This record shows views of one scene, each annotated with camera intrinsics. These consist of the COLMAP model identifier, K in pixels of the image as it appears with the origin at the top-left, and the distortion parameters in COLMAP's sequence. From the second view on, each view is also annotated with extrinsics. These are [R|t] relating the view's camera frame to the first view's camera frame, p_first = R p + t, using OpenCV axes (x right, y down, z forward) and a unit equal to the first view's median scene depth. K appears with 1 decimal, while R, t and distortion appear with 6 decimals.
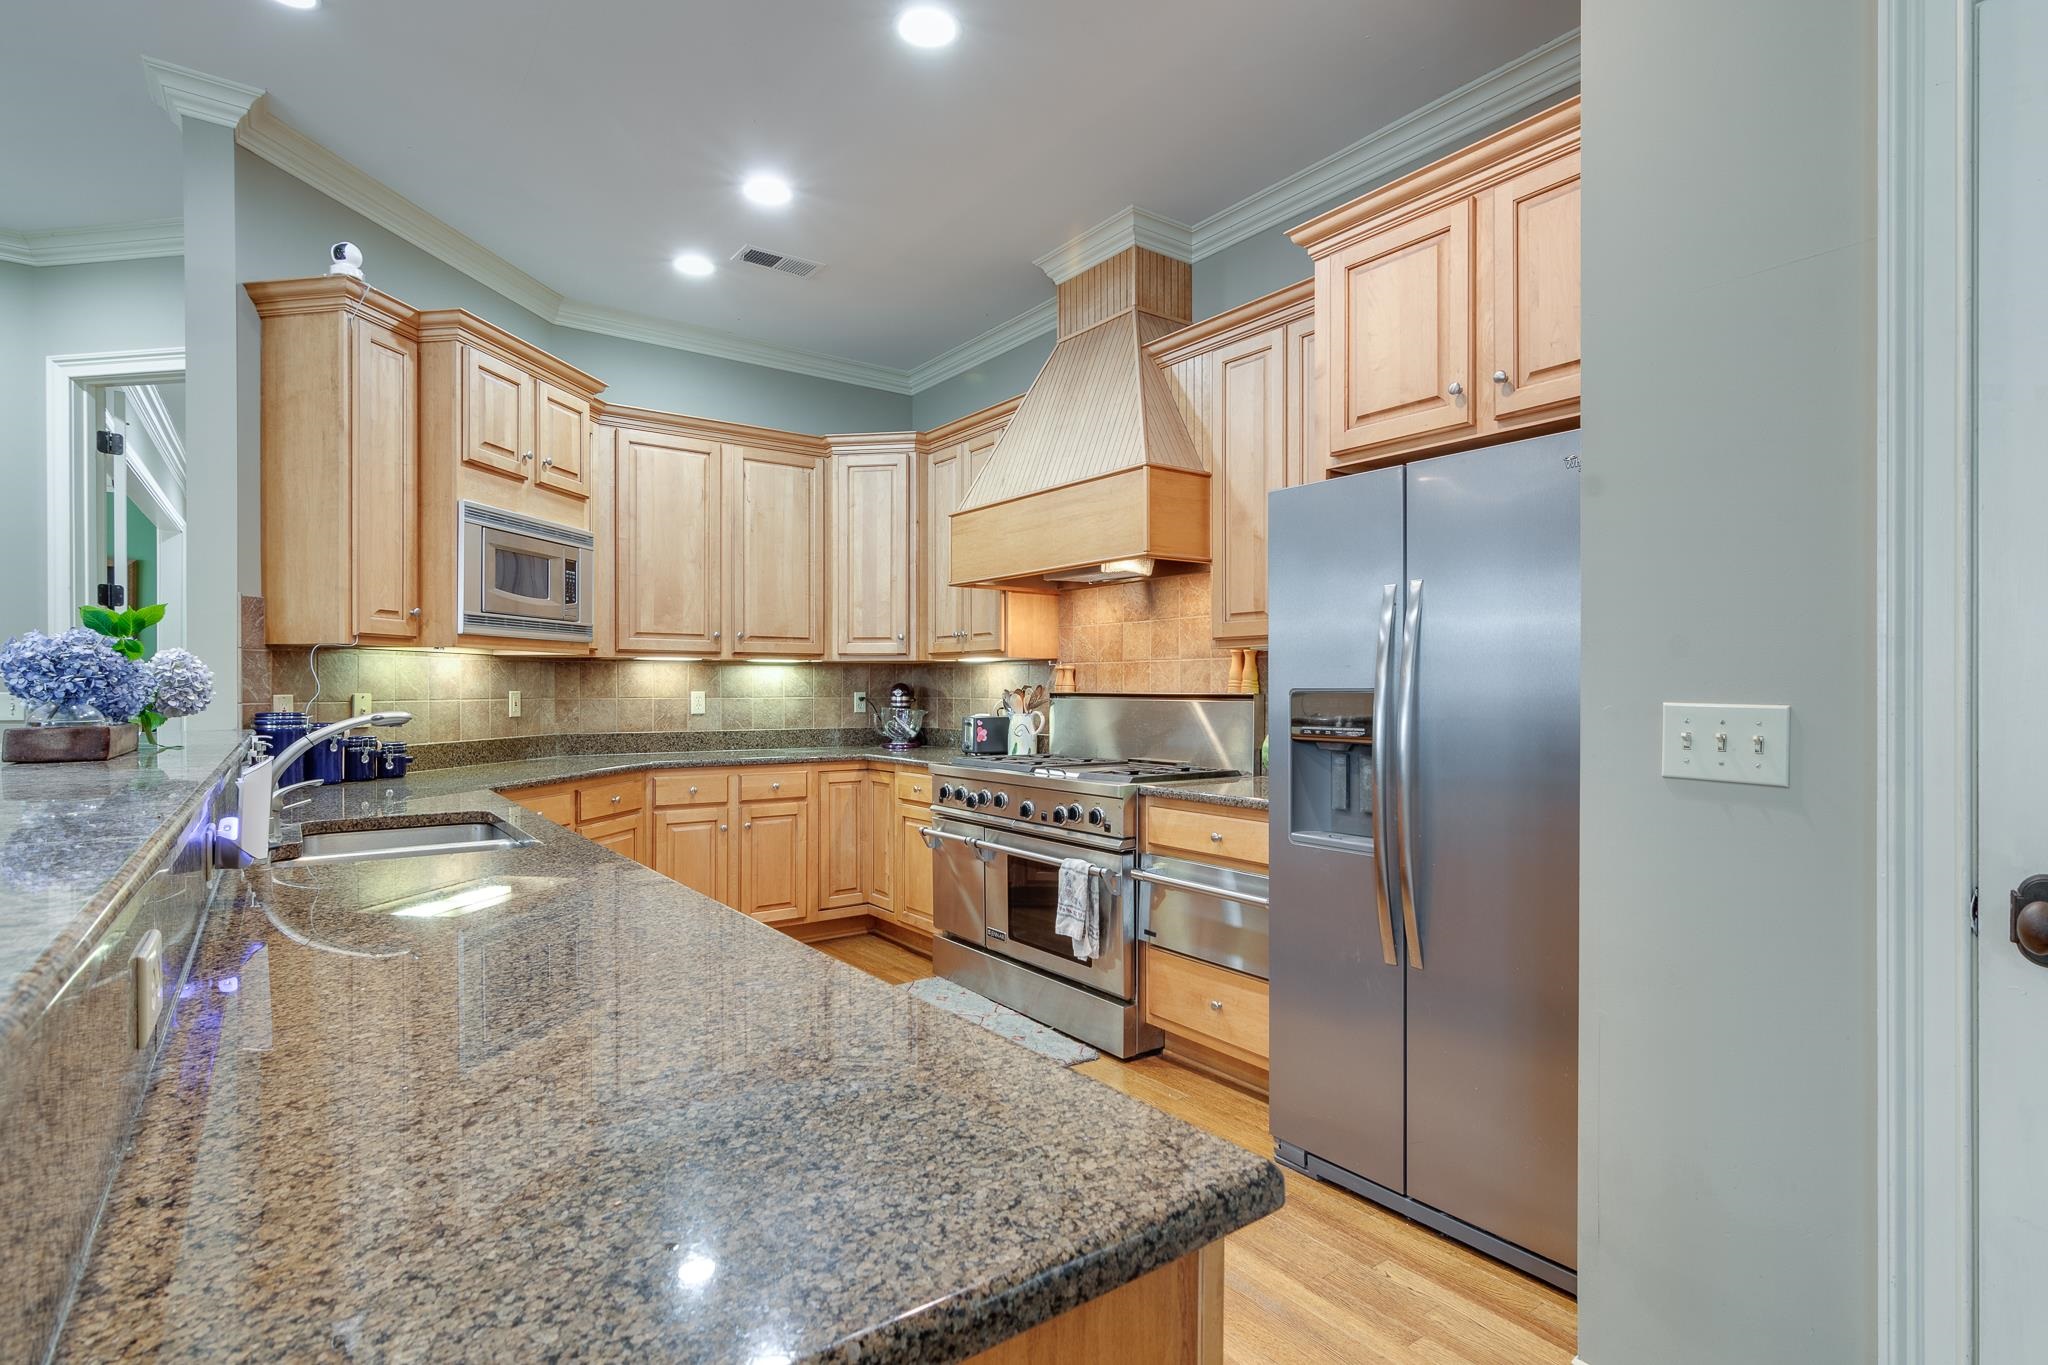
lens RADIAL K [[1004.5, 0, 1017.8], [0, 1004.5, 693.2], [0, 0, 1]] dist [0.001270, -0.001819]
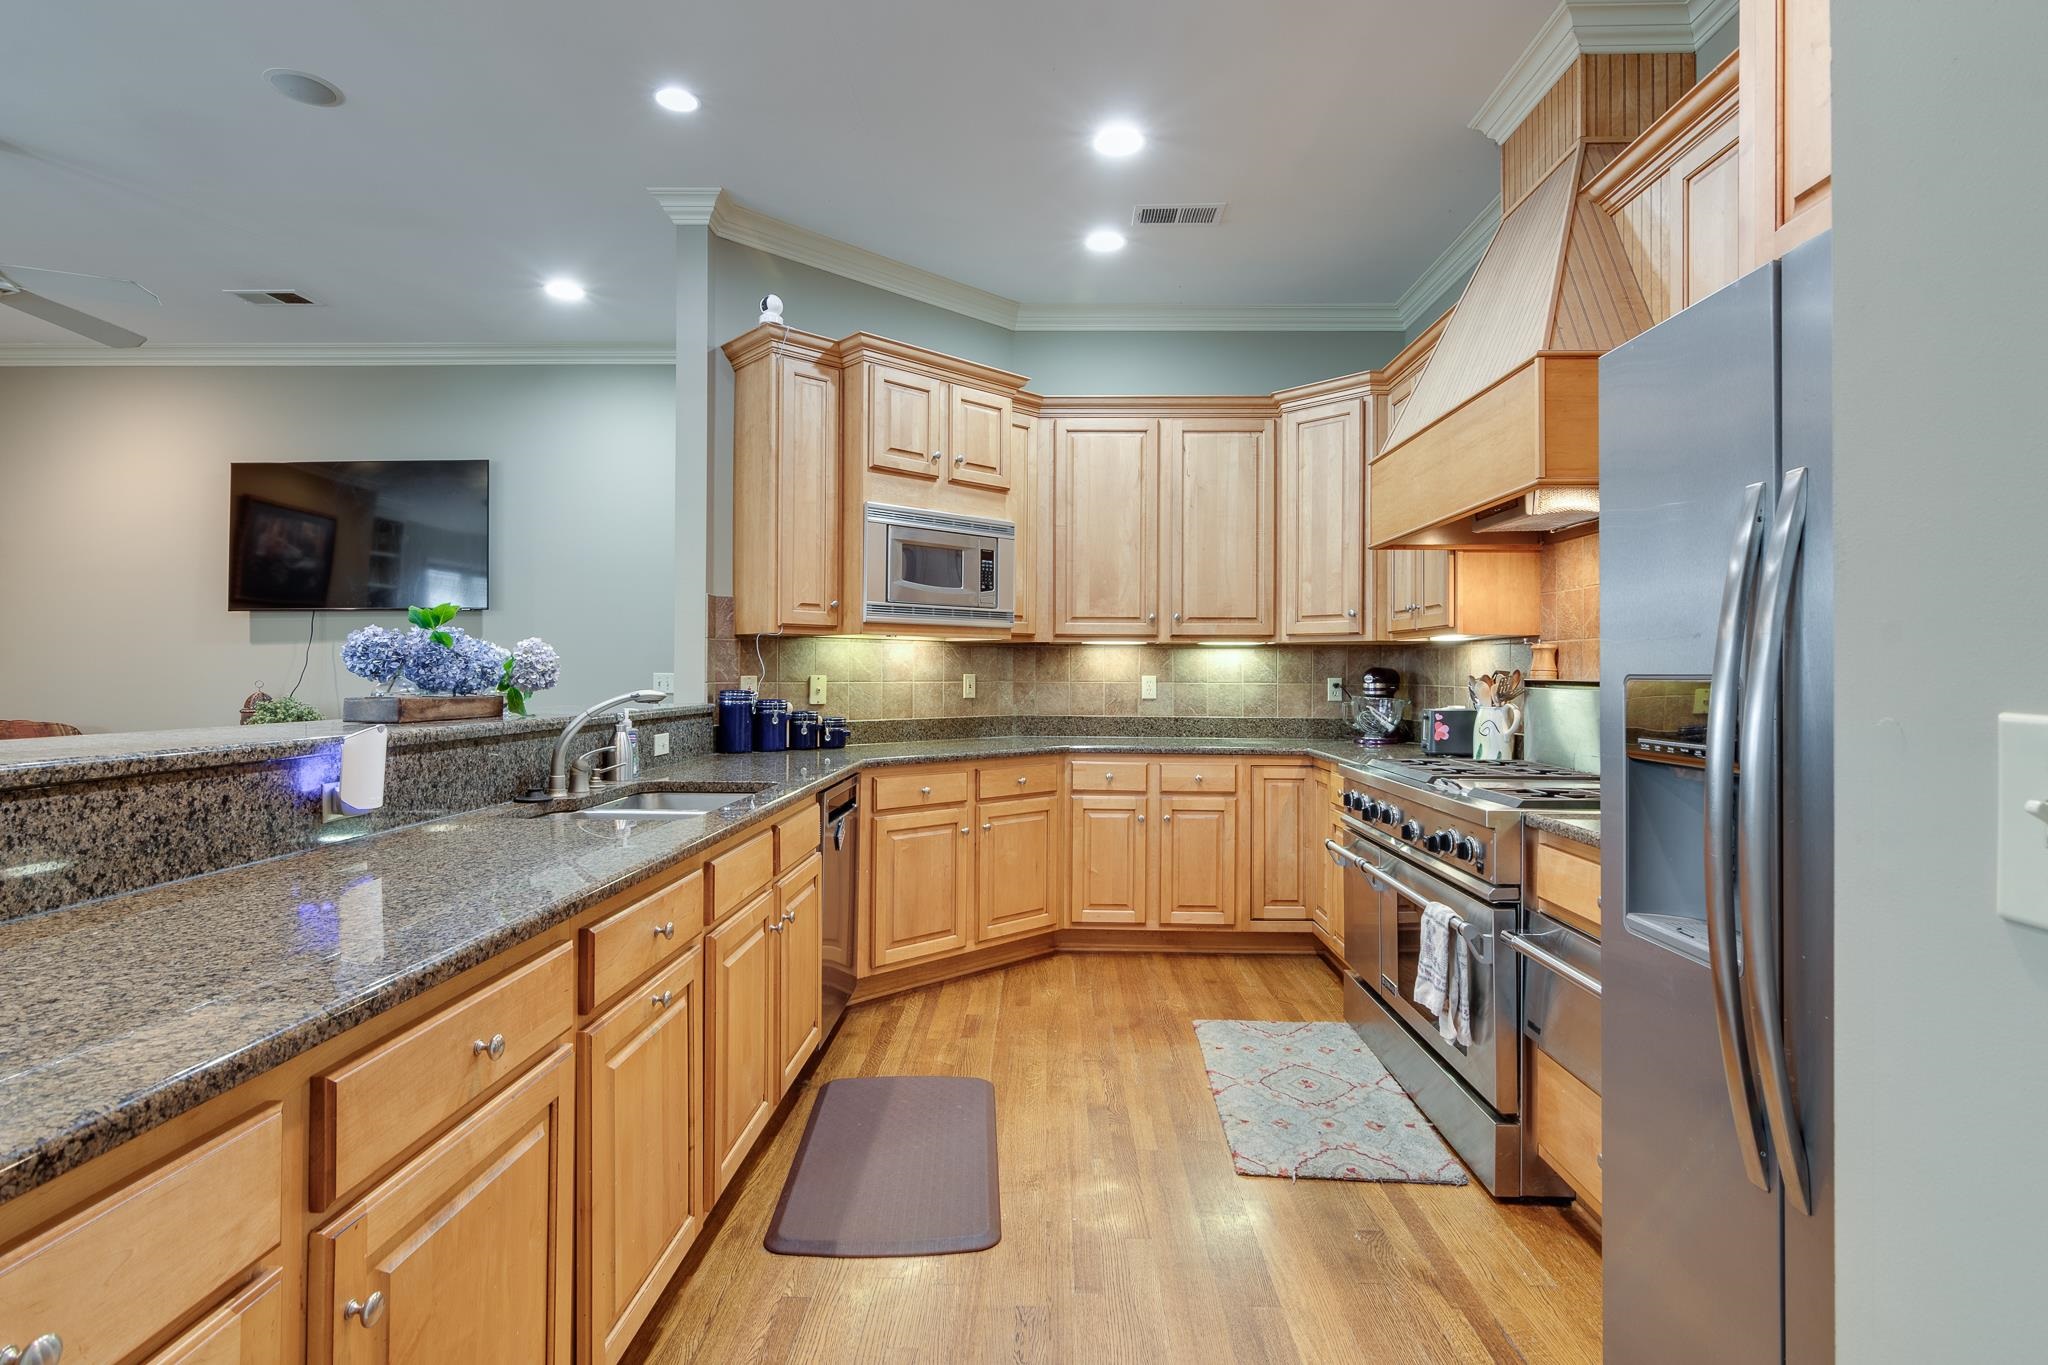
lens RADIAL K [[1004.5, 0, 1025.3], [0, 1004.5, 663.1], [0, 0, 1]] dist [0.001270, -0.001819]
pose [[0.795613, -0.001646, -0.605803, 0.218993], [-0.007684, 0.999888, -0.012807, -0.000747], [0.605757, 0.014845, 0.795511, 0.185070]]
